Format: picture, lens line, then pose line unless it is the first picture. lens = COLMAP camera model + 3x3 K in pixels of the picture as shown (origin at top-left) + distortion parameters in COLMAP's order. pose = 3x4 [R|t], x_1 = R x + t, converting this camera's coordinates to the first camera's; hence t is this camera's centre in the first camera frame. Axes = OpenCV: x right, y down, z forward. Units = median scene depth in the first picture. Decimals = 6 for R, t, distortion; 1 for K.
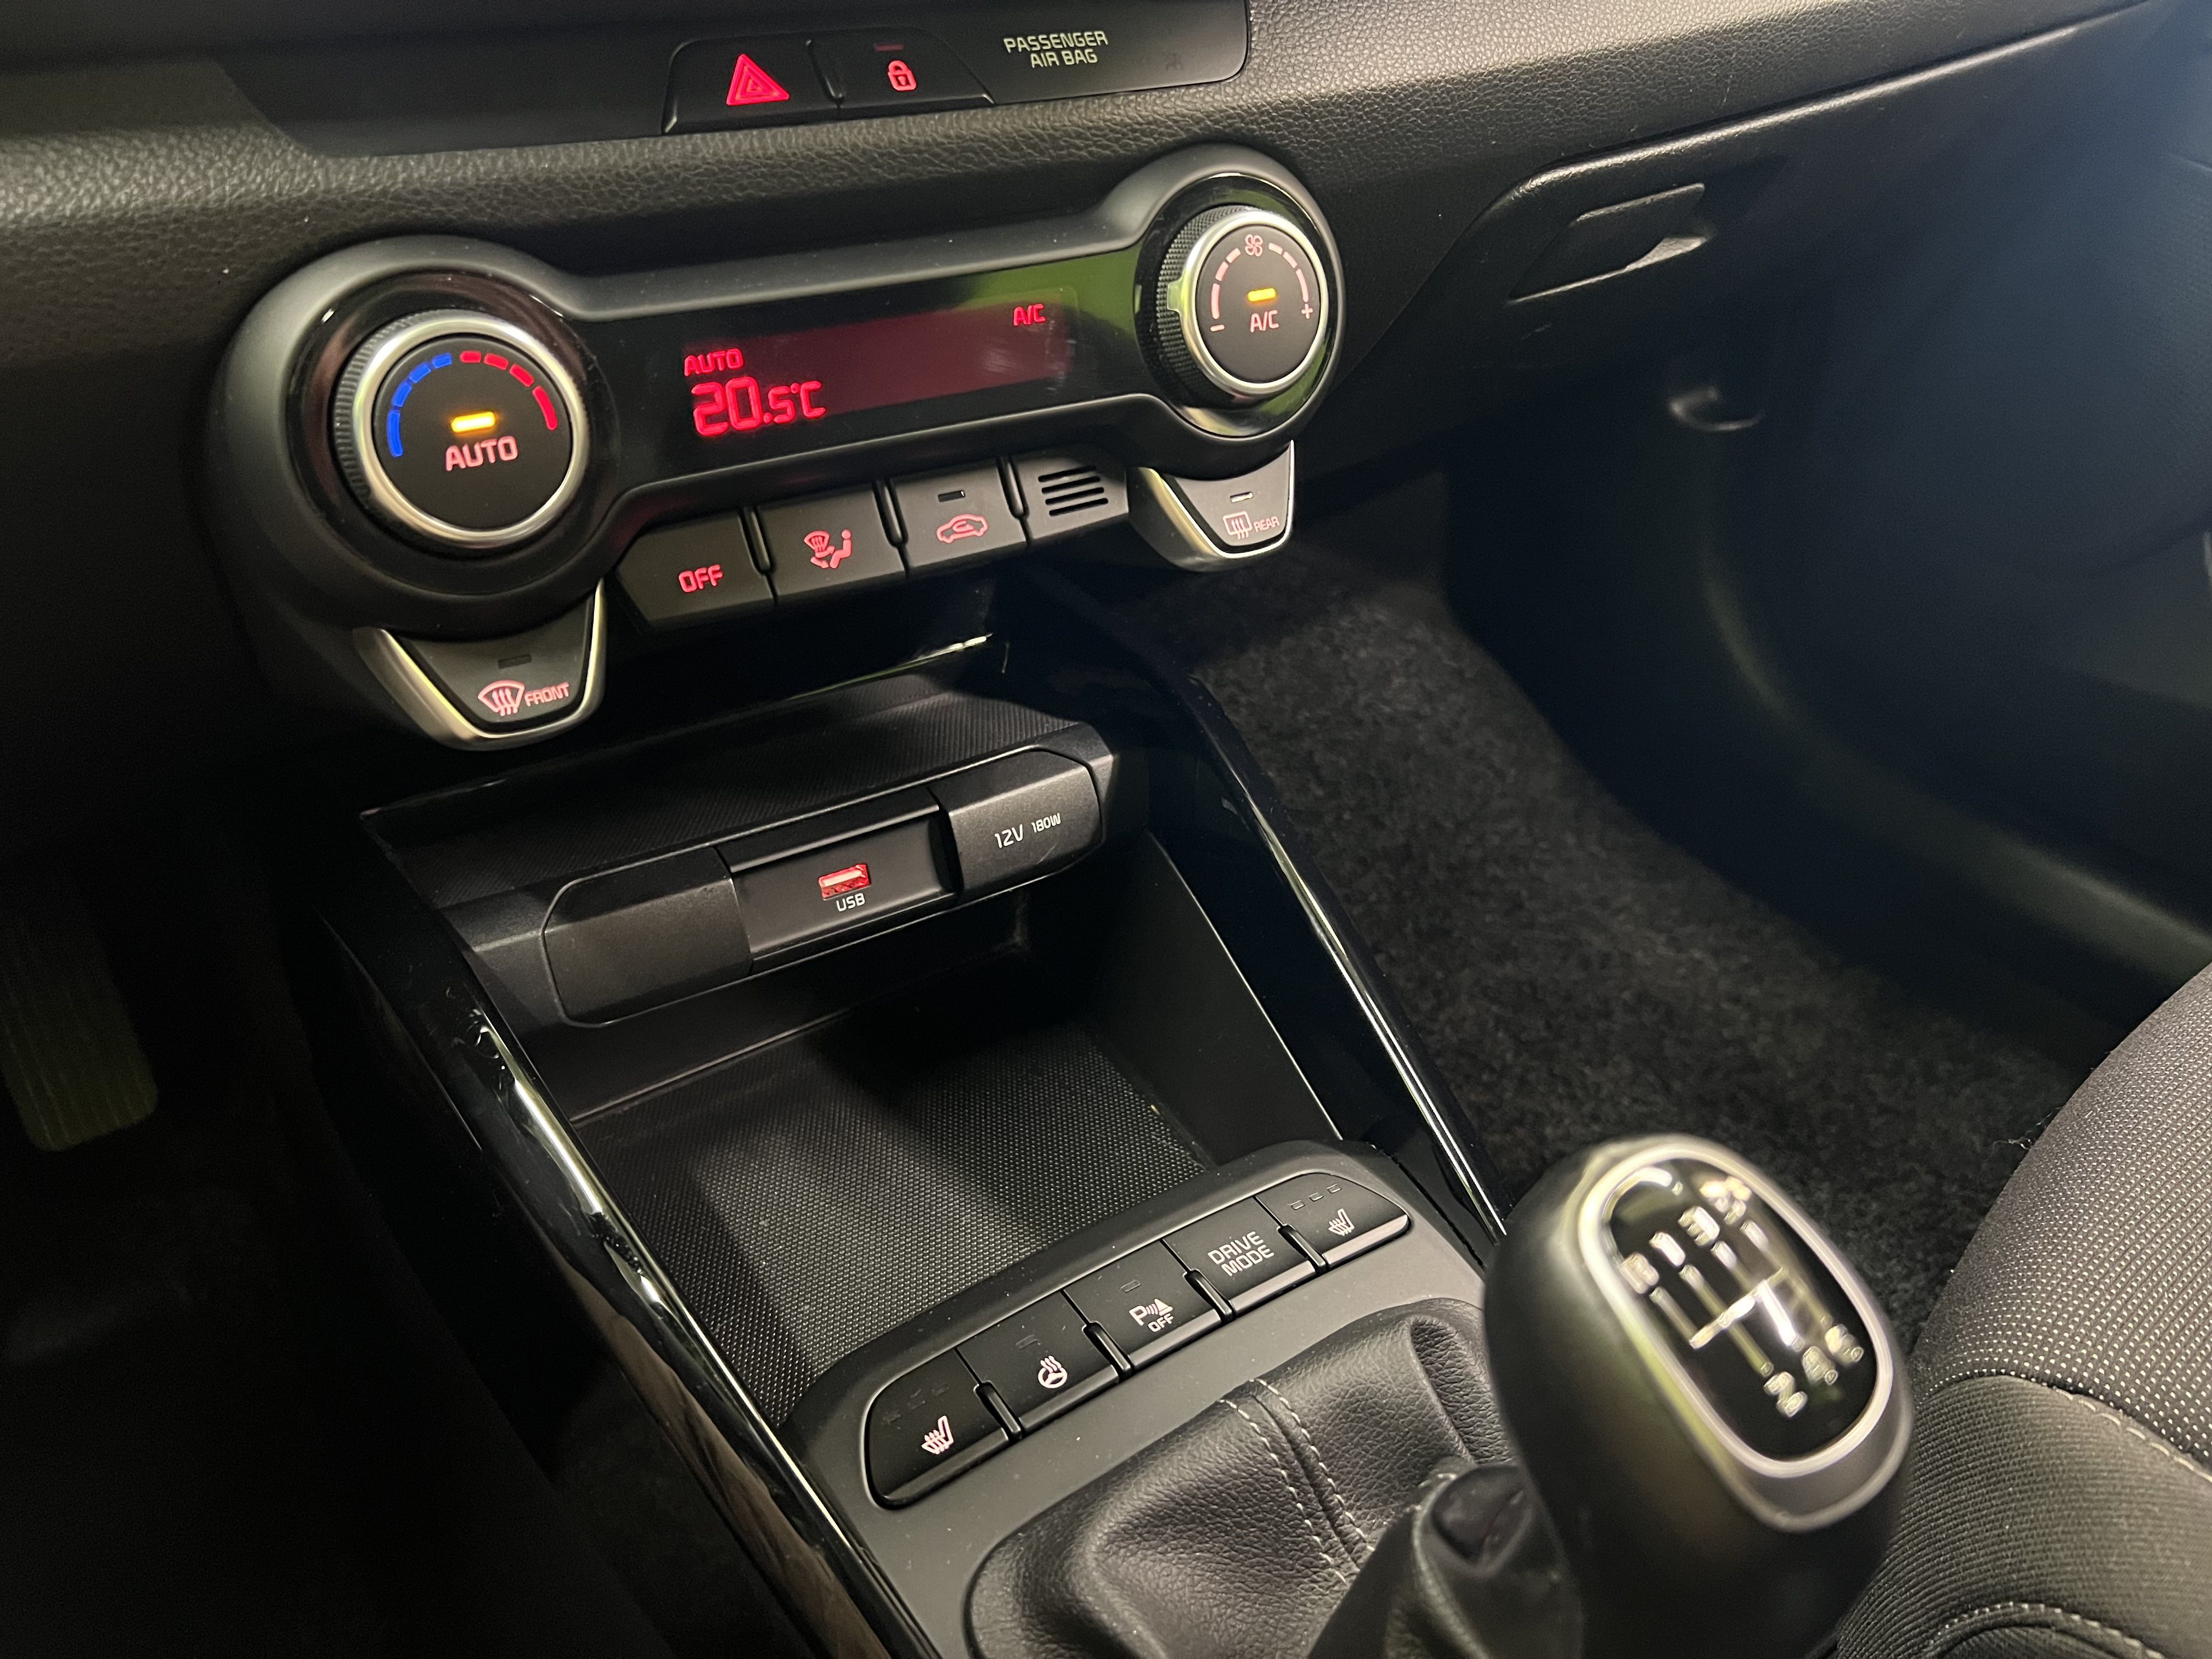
lens RADIAL K [[1685.3, 0, 1101.7], [0, 1685.3, 835.1], [0, 0, 1]] dist [0.026265, -0.046729]
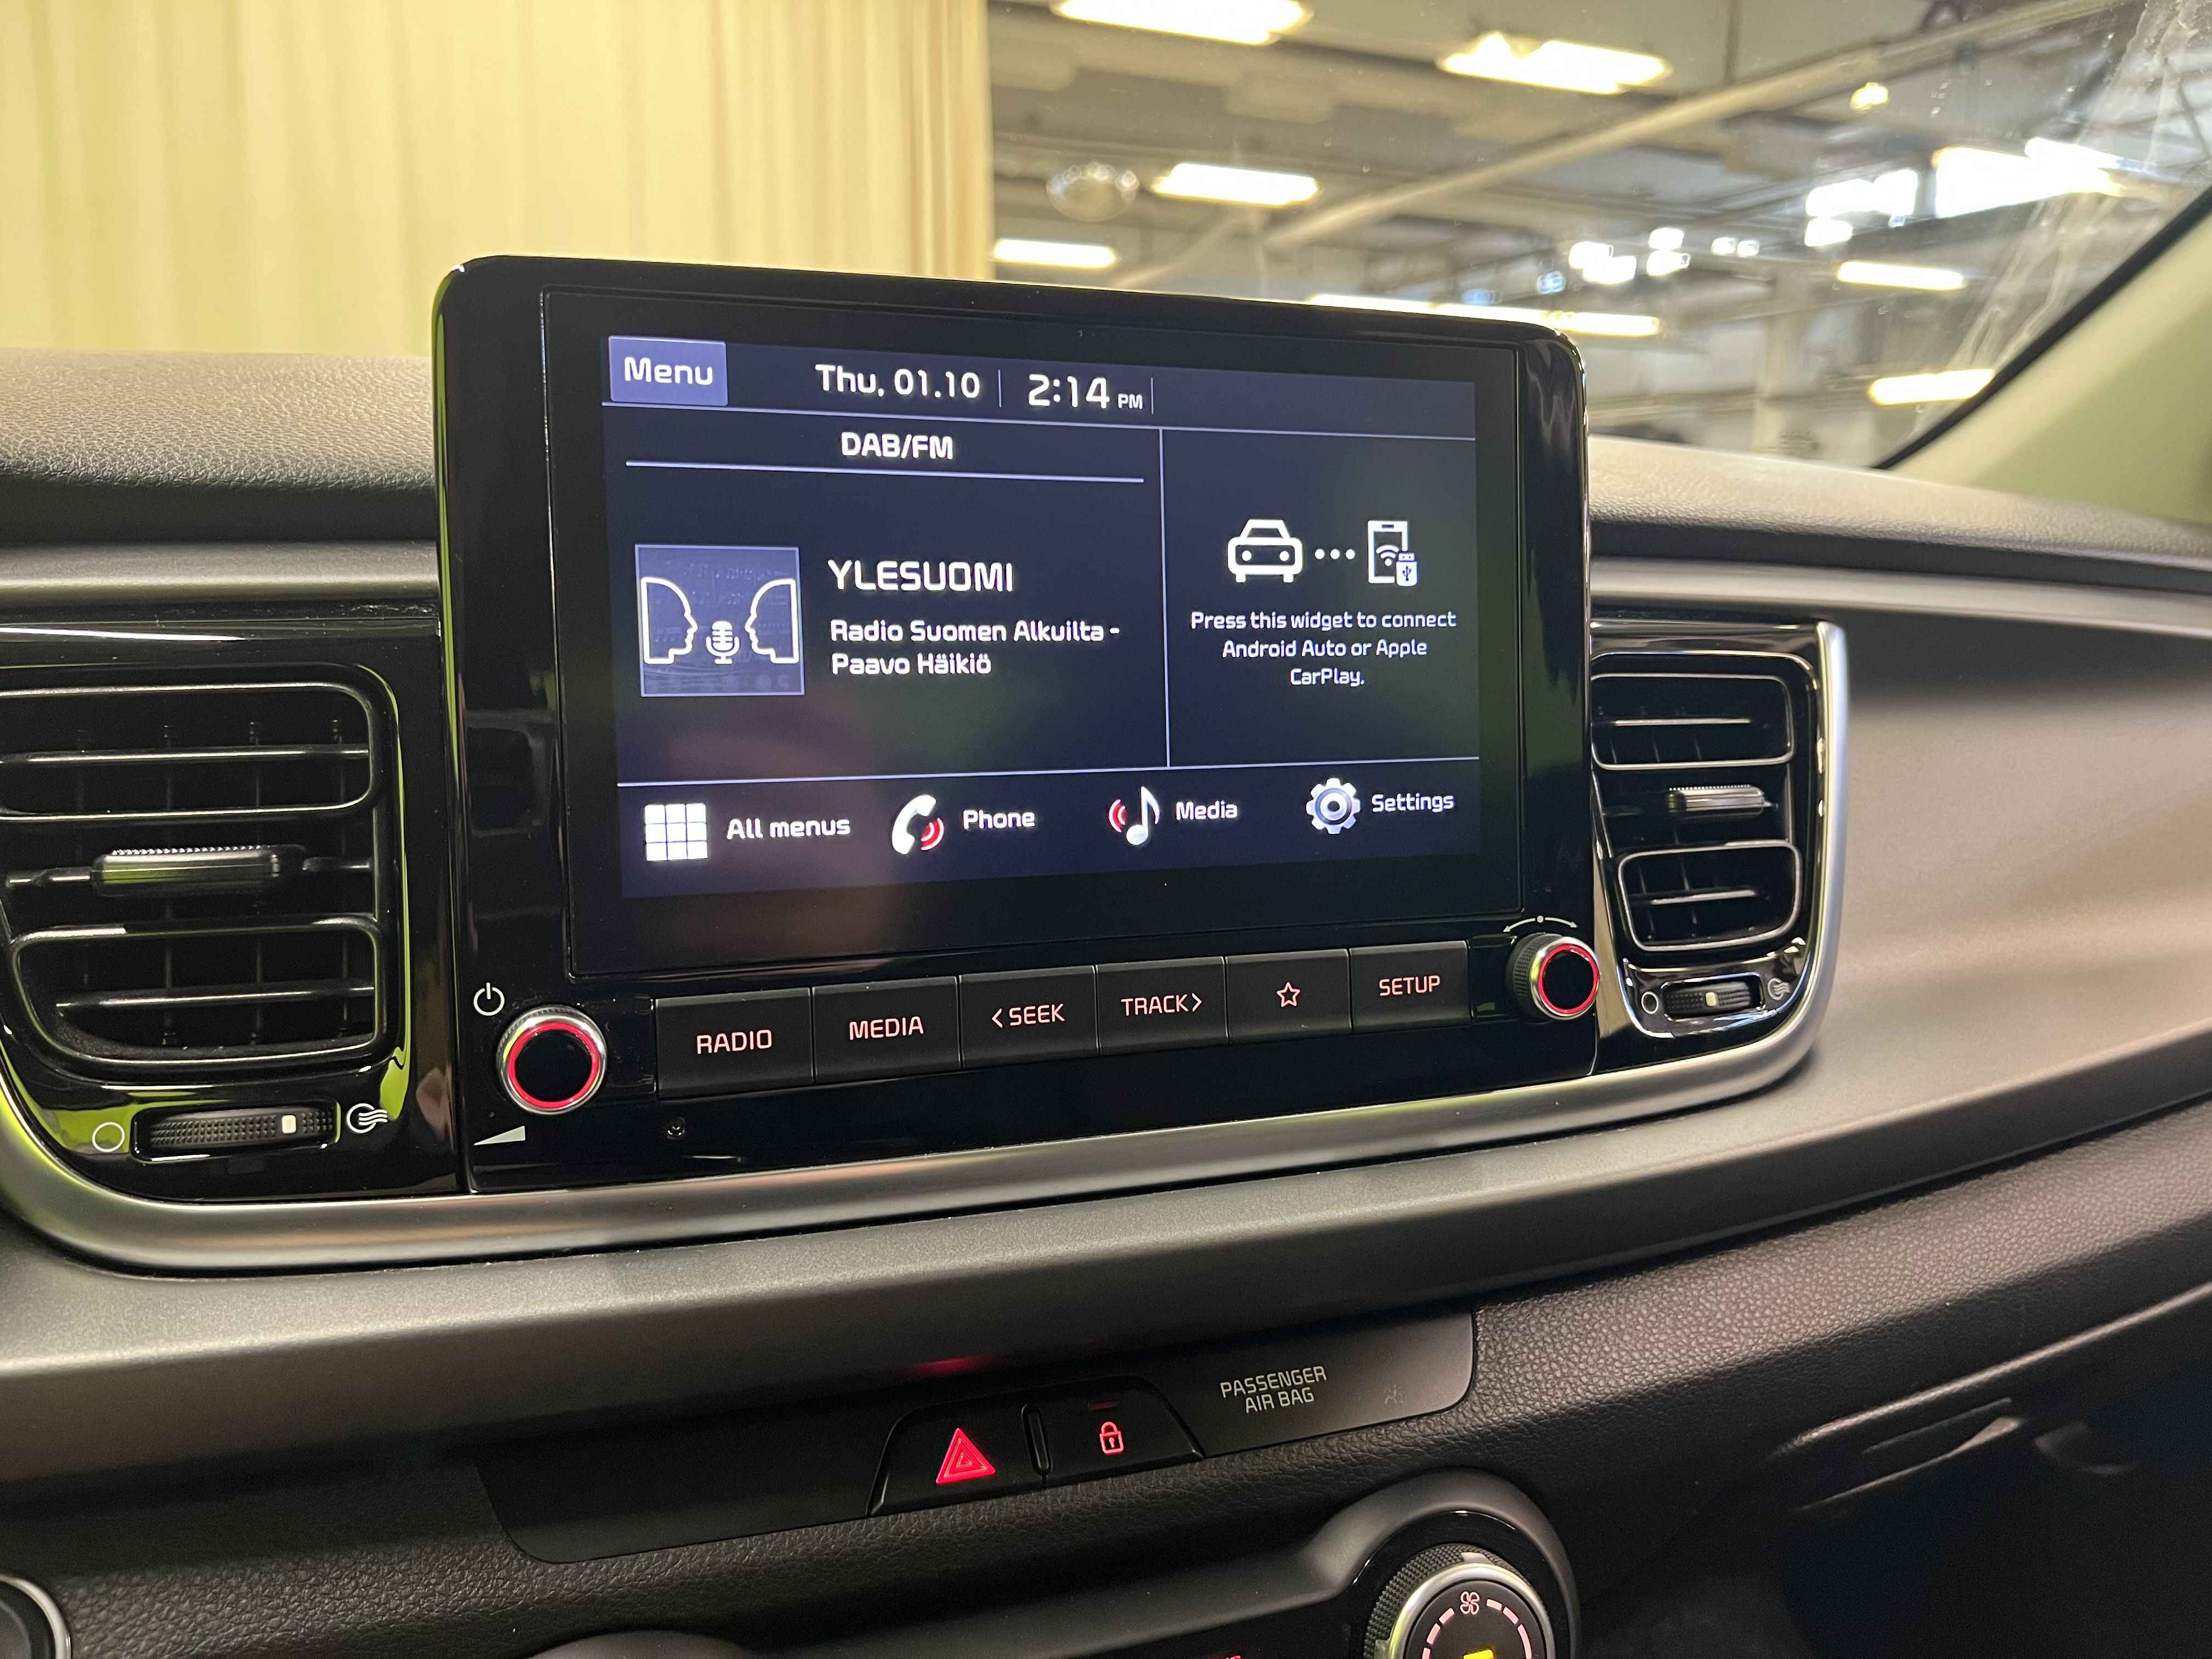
lens RADIAL K [[1685.3, 0, 1109.5], [0, 1685.3, 820.9], [0, 0, 1]] dist [0.026265, -0.046729]
pose [[0.978579, 0.034725, -0.202922, 0.071079], [-0.116525, 0.906014, -0.406892, -0.345574], [0.169721, 0.421821, 0.890652, -0.070934]]
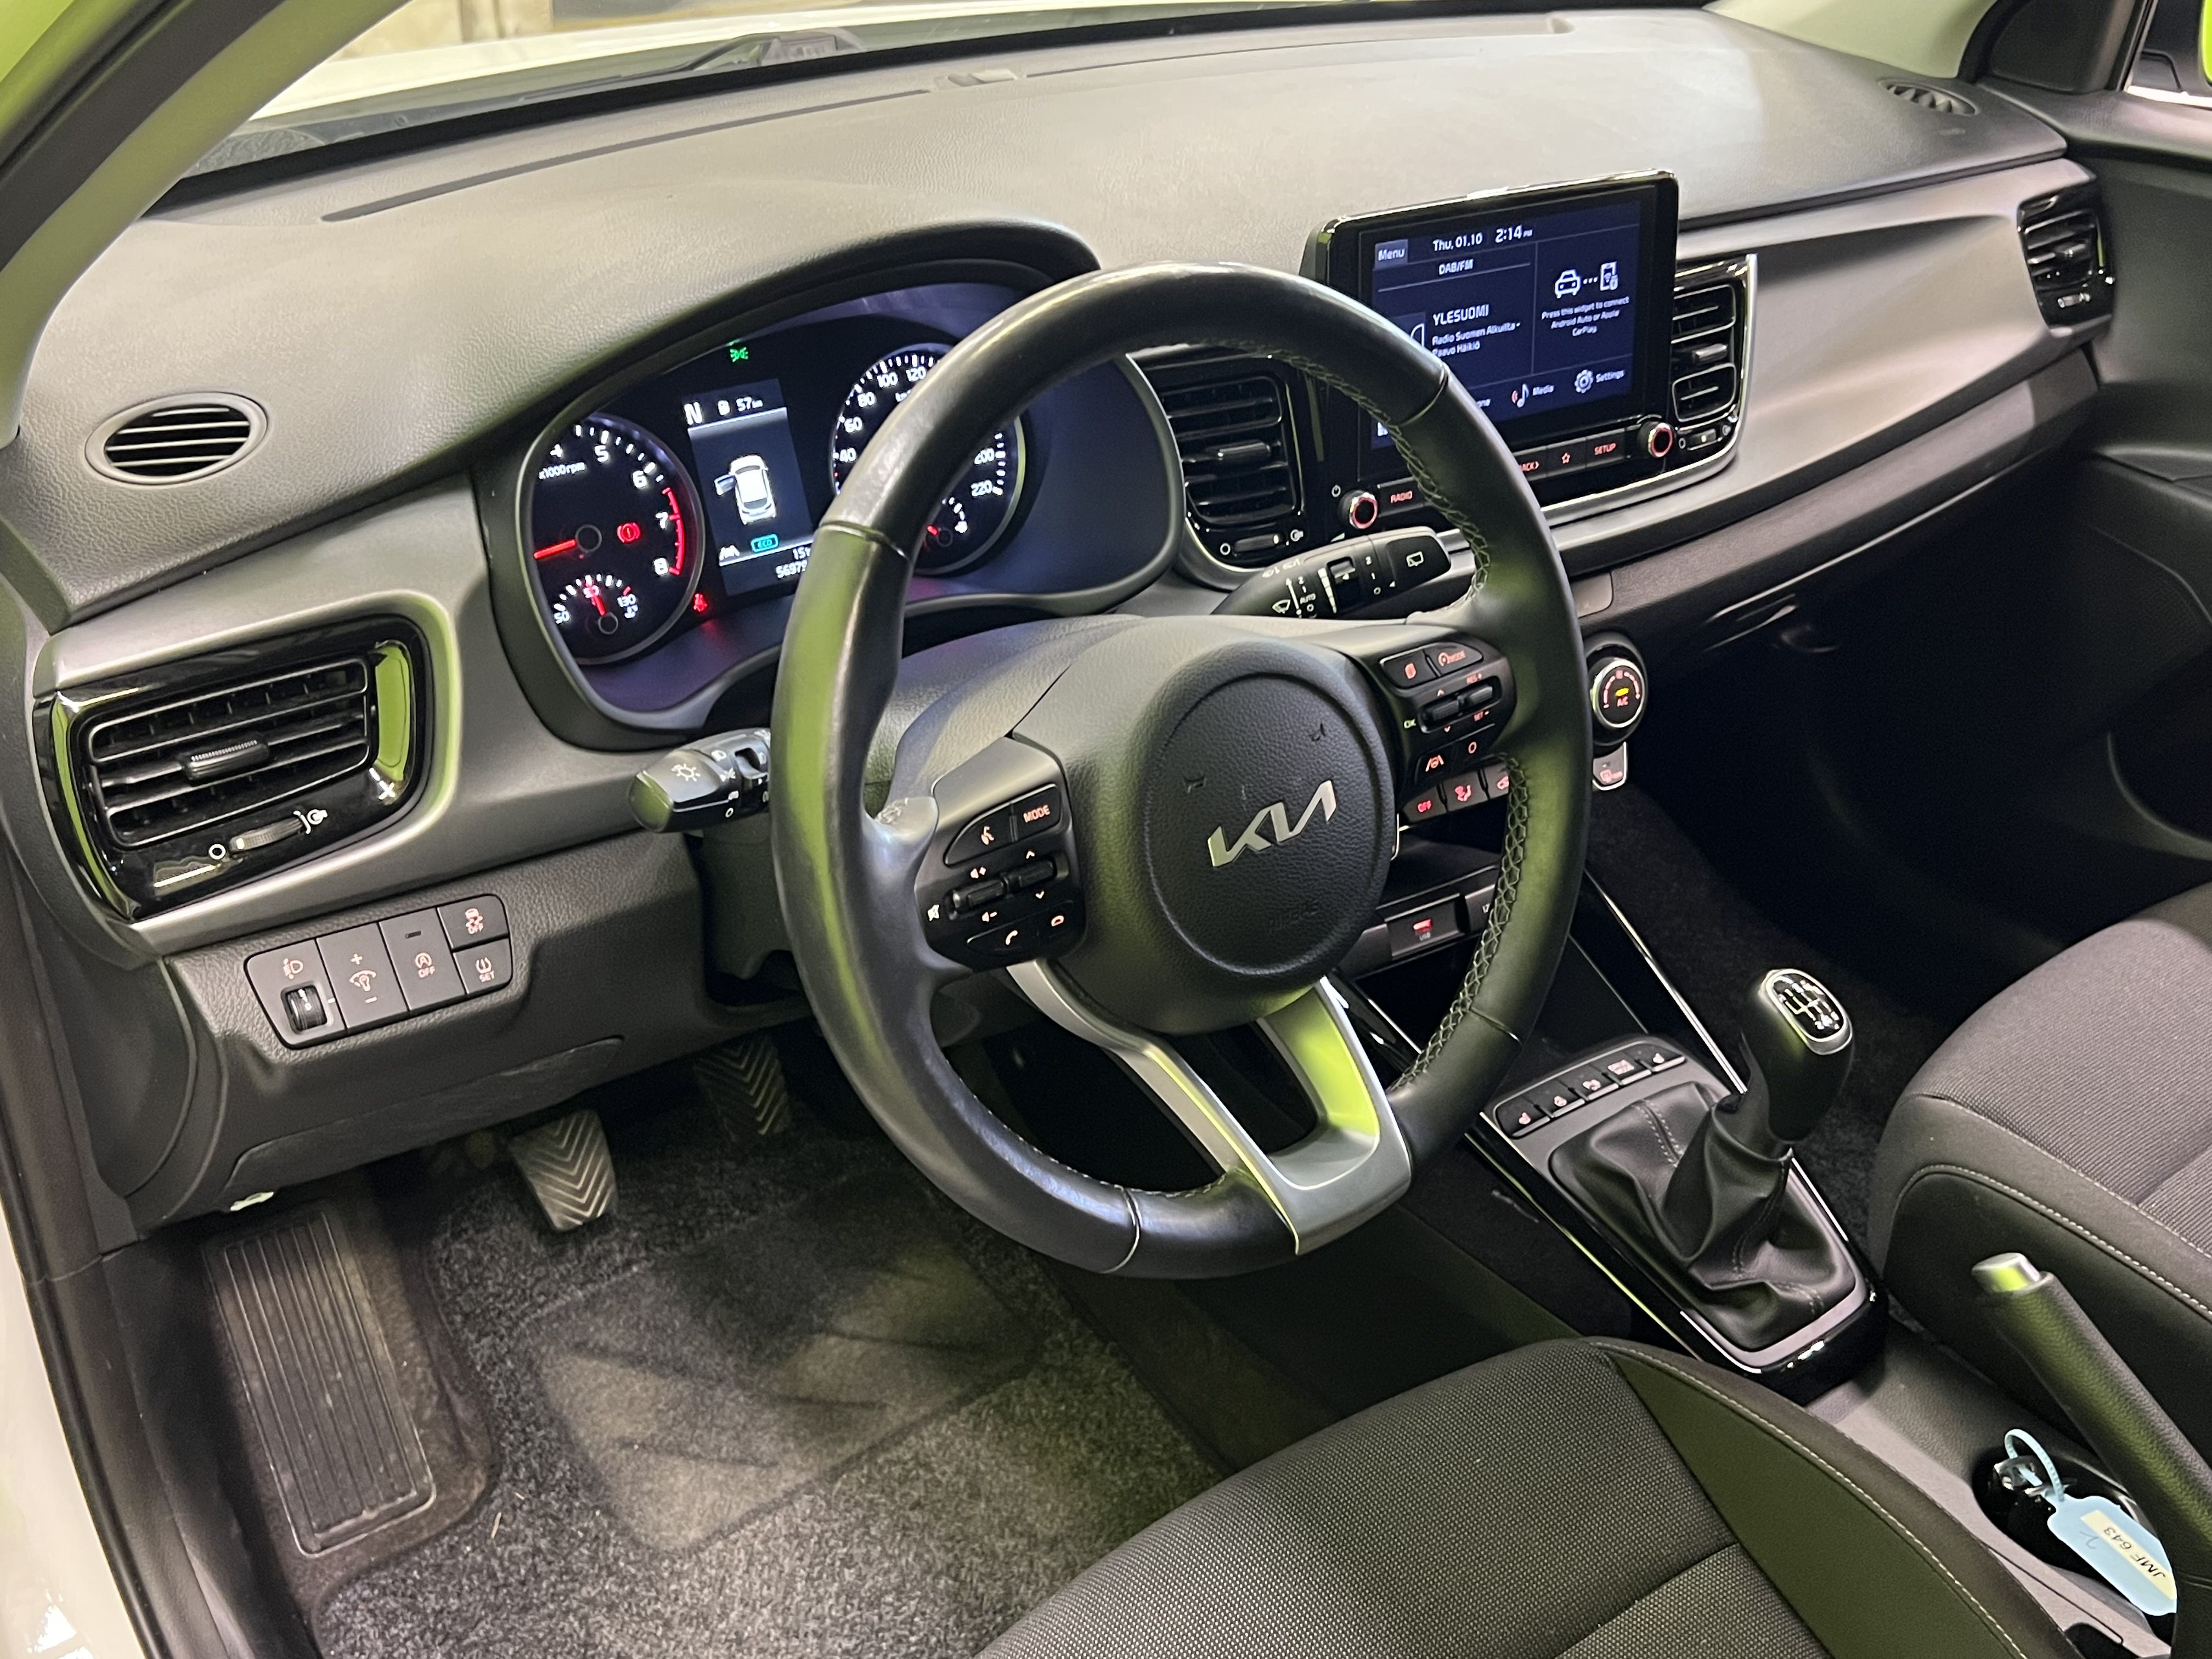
lens RADIAL K [[2144.2, 0, 1097.5], [0, 2144.2, 832.4], [0, 0, 1]] dist [0.049609, 0.000000]
pose [[0.999889, -0.006869, 0.013191, -0.777757], [0.007786, 0.997465, -0.070735, 0.125409], [-0.012672, 0.070829, 0.997408, -2.334529]]
